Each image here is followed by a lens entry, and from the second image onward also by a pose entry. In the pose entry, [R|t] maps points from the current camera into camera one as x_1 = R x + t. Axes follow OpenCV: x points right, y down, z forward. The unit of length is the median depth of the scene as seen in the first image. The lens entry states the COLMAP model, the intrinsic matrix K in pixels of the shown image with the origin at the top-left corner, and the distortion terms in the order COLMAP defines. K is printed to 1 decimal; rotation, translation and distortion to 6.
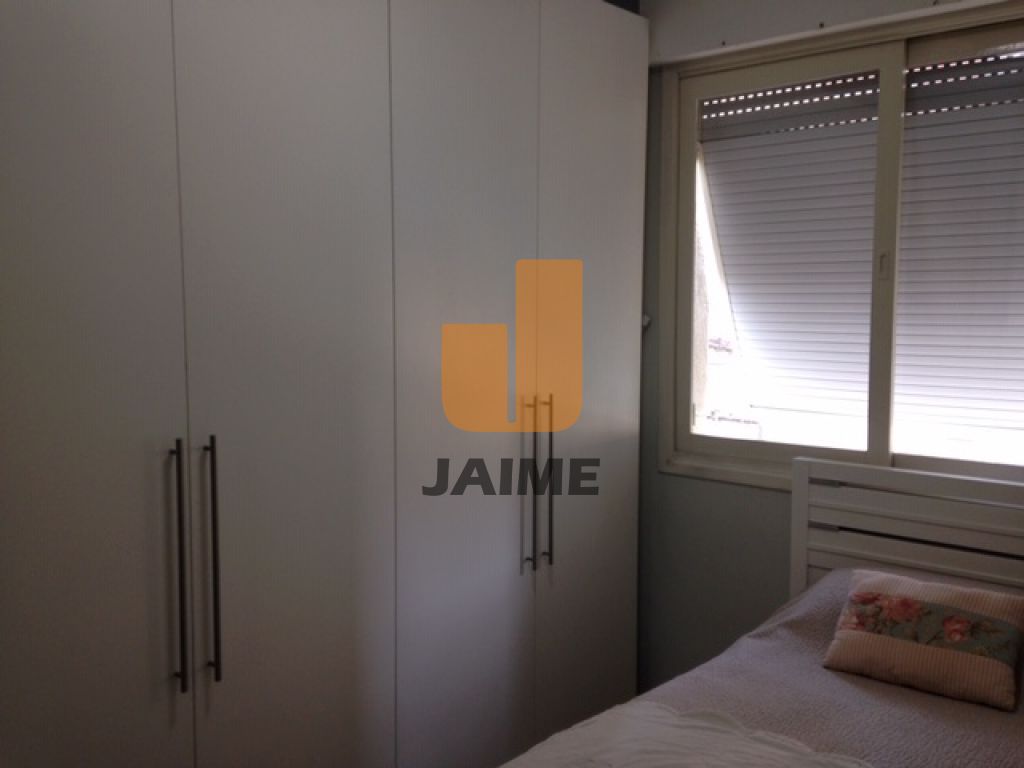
lens RADIAL K [[896.6, 0, 512.0], [0, 896.6, 384.0], [0, 0, 1]] dist [0.157149, -0.241190]
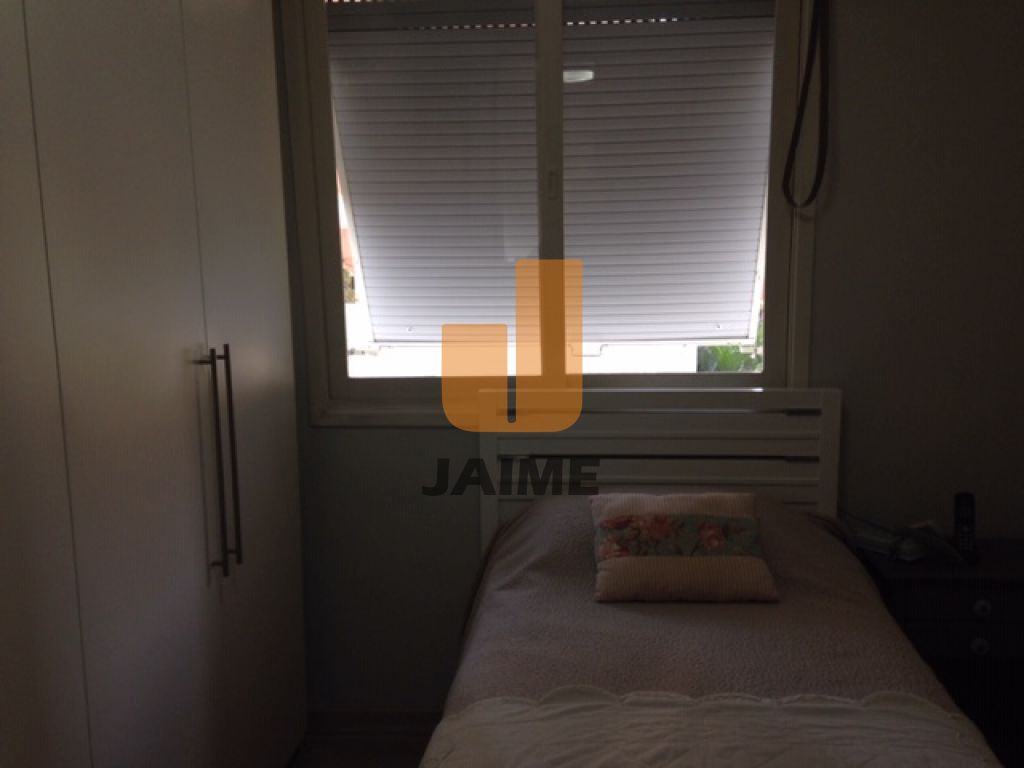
lens RADIAL K [[896.6, 0, 512.0], [0, 896.6, 384.0], [0, 0, 1]] dist [0.157149, -0.241190]
pose [[0.809696, -0.110422, 0.576367, -0.252347], [0.069370, 0.993262, 0.092838, -0.012285], [-0.582735, -0.035188, 0.811900, 0.289168]]
